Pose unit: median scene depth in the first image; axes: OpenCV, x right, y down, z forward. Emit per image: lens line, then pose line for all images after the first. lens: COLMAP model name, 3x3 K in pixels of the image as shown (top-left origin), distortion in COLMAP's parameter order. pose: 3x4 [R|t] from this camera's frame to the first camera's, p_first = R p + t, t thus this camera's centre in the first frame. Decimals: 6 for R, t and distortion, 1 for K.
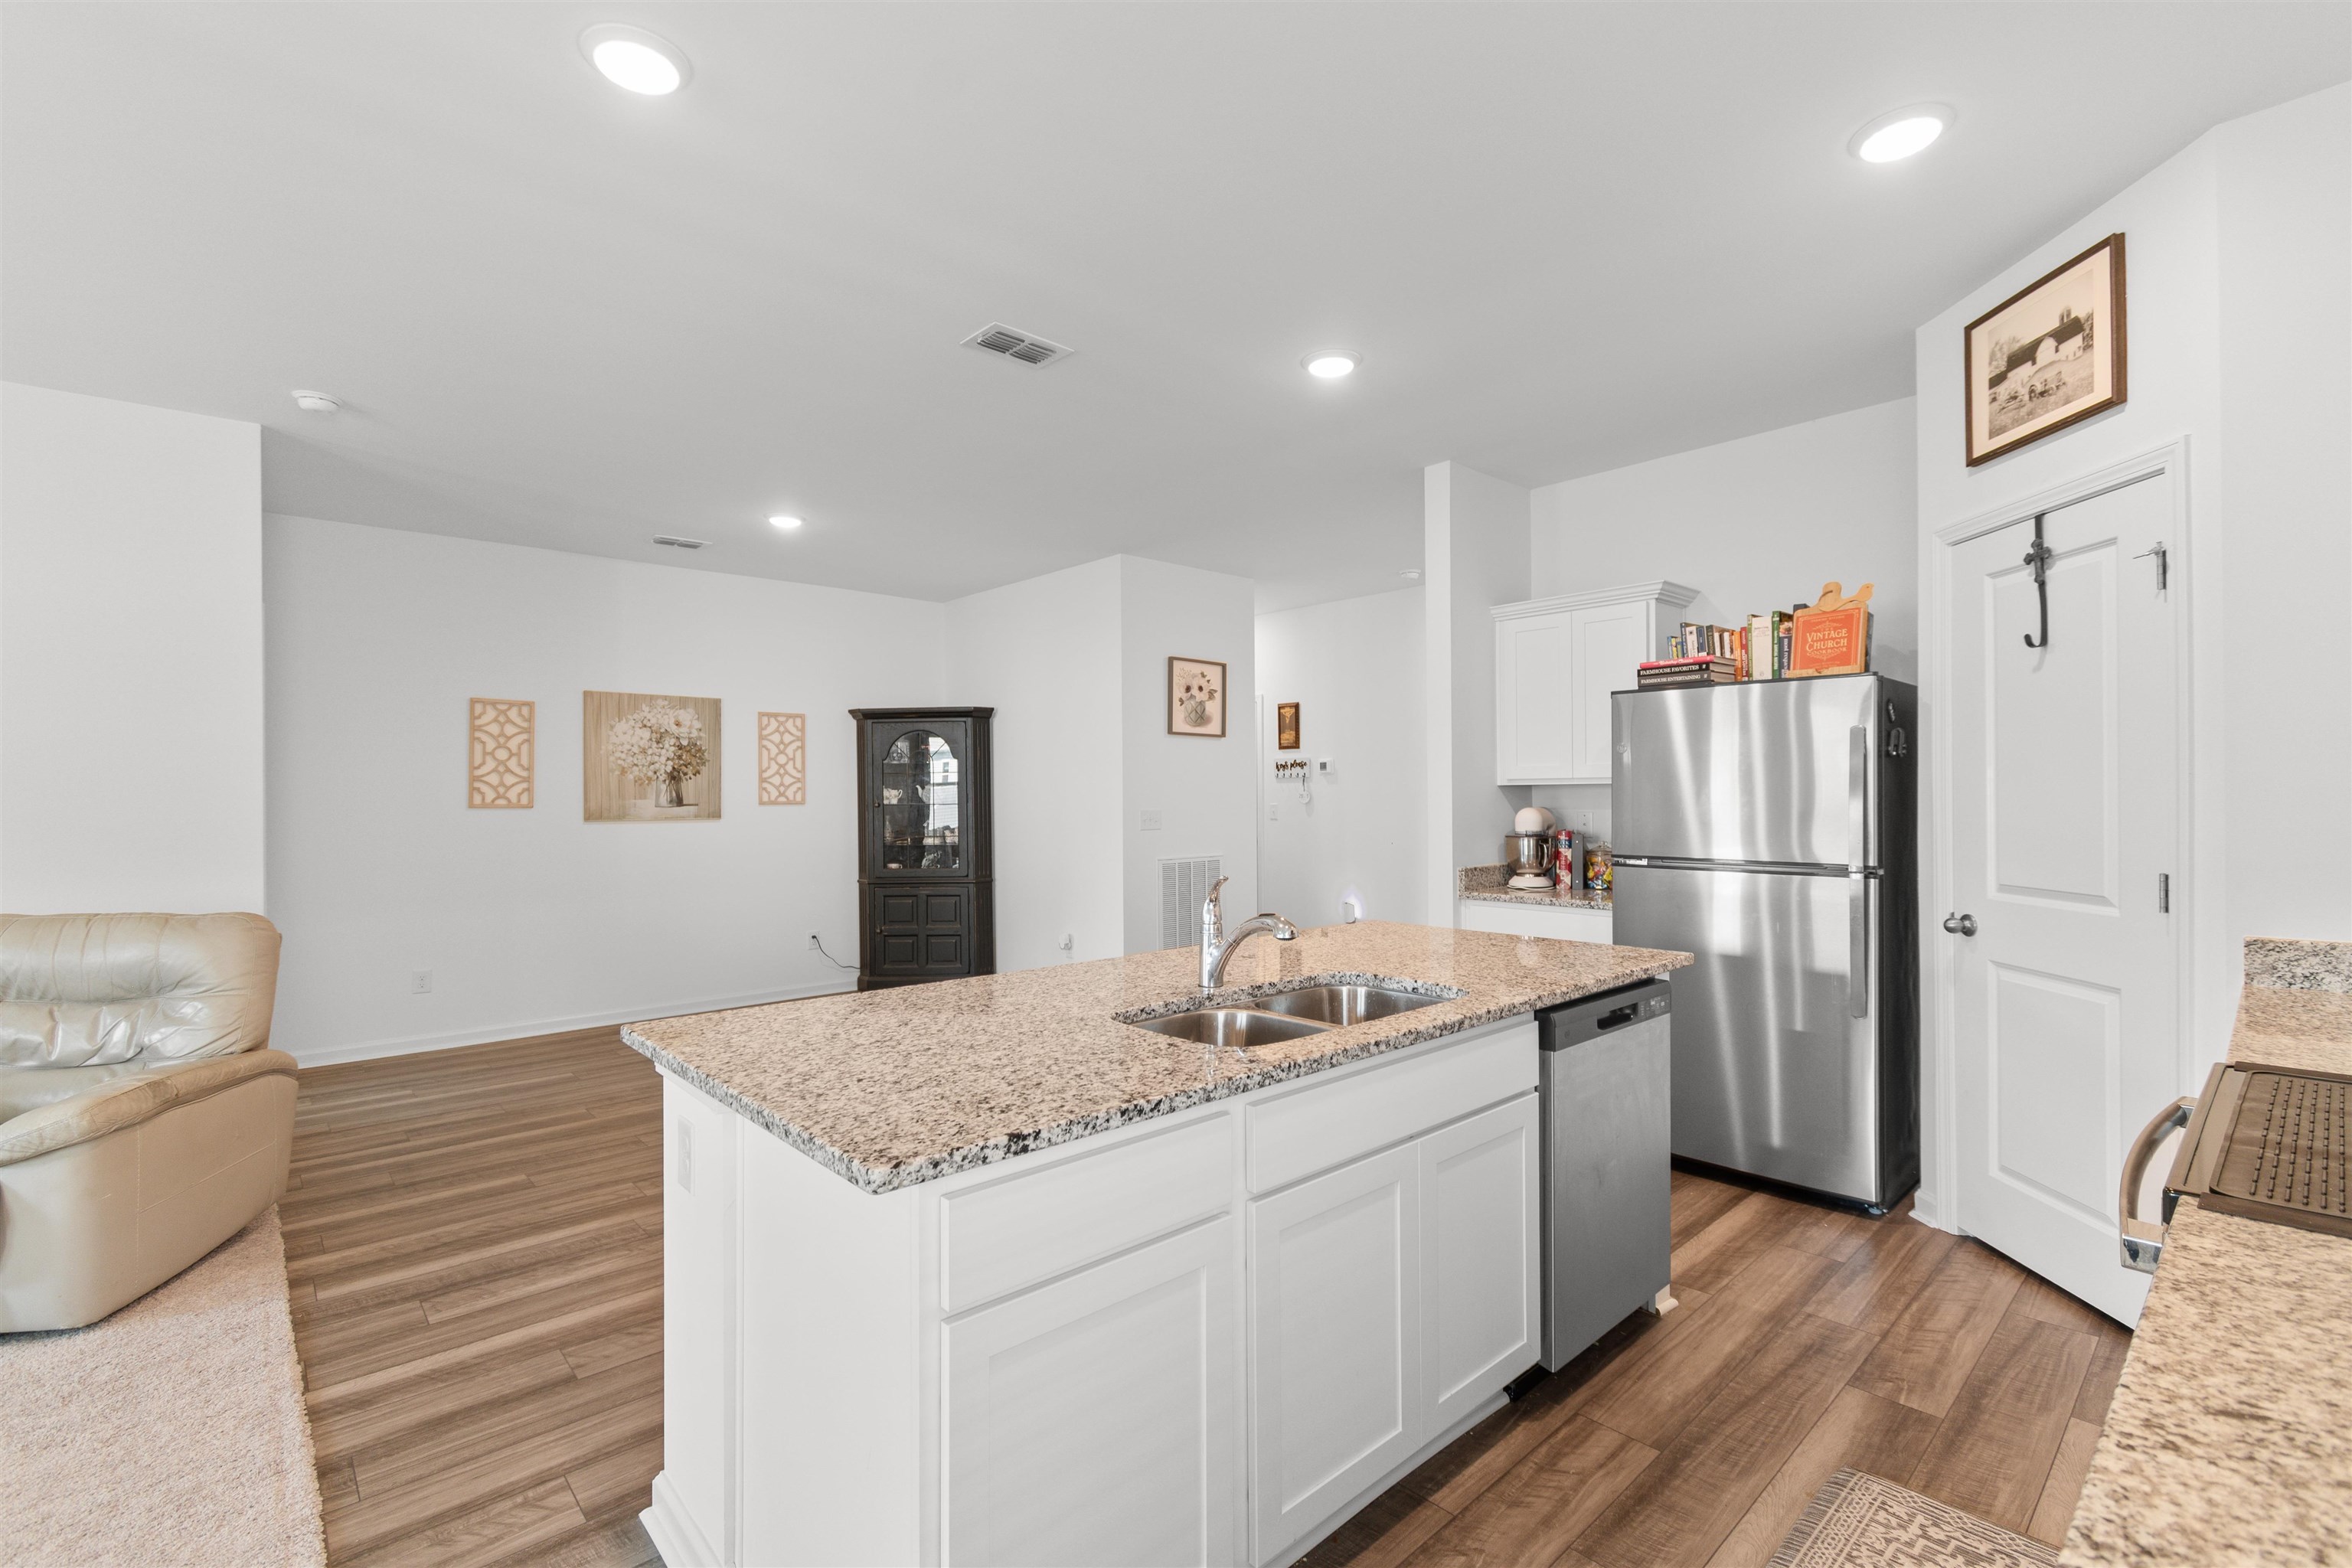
lens RADIAL K [[1035.1, 0, 1186.3], [0, 1035.1, 793.6], [0, 0, 1]] dist [0.001691, -0.000106]
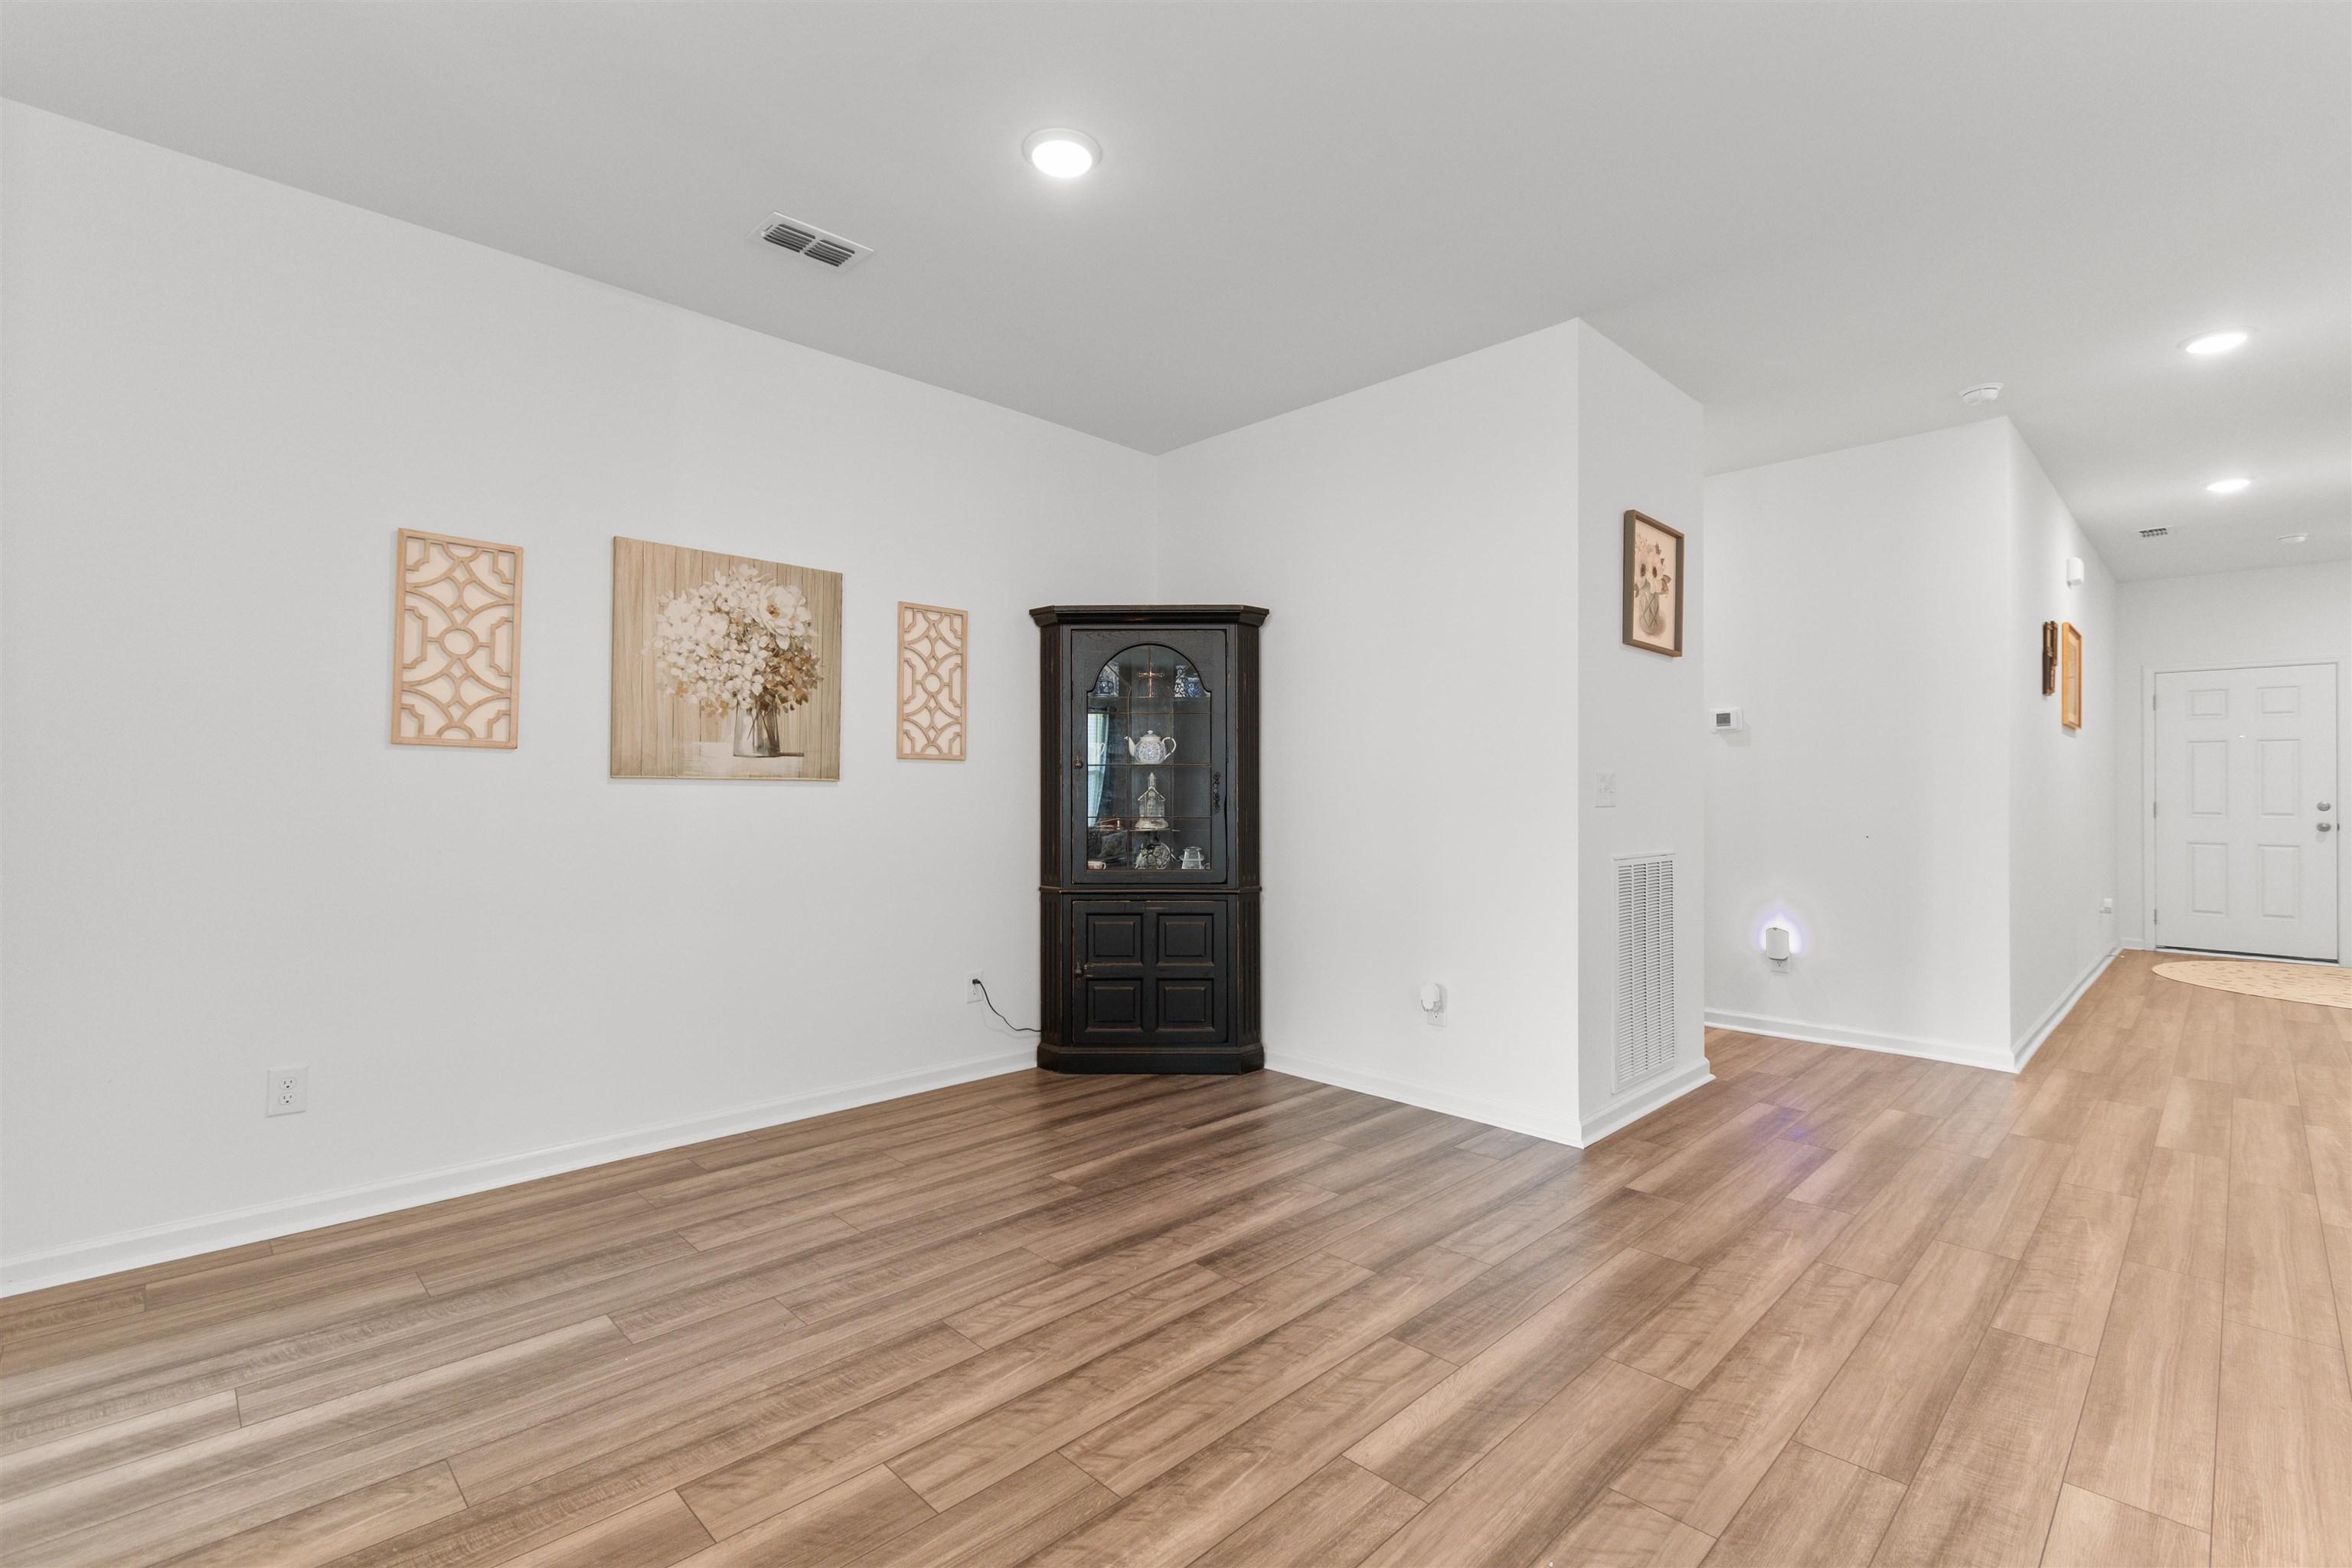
lens RADIAL K [[1053.3, 0, 1182.3], [0, 1053.3, 781.3], [0, 0, 1]] dist [-0.000182, -0.000441]
pose [[0.999444, 0.012064, 0.031090, -0.476738], [-0.011757, 0.999880, -0.010045, 0.048738], [-0.031208, 0.009673, 0.999466, 0.701694]]
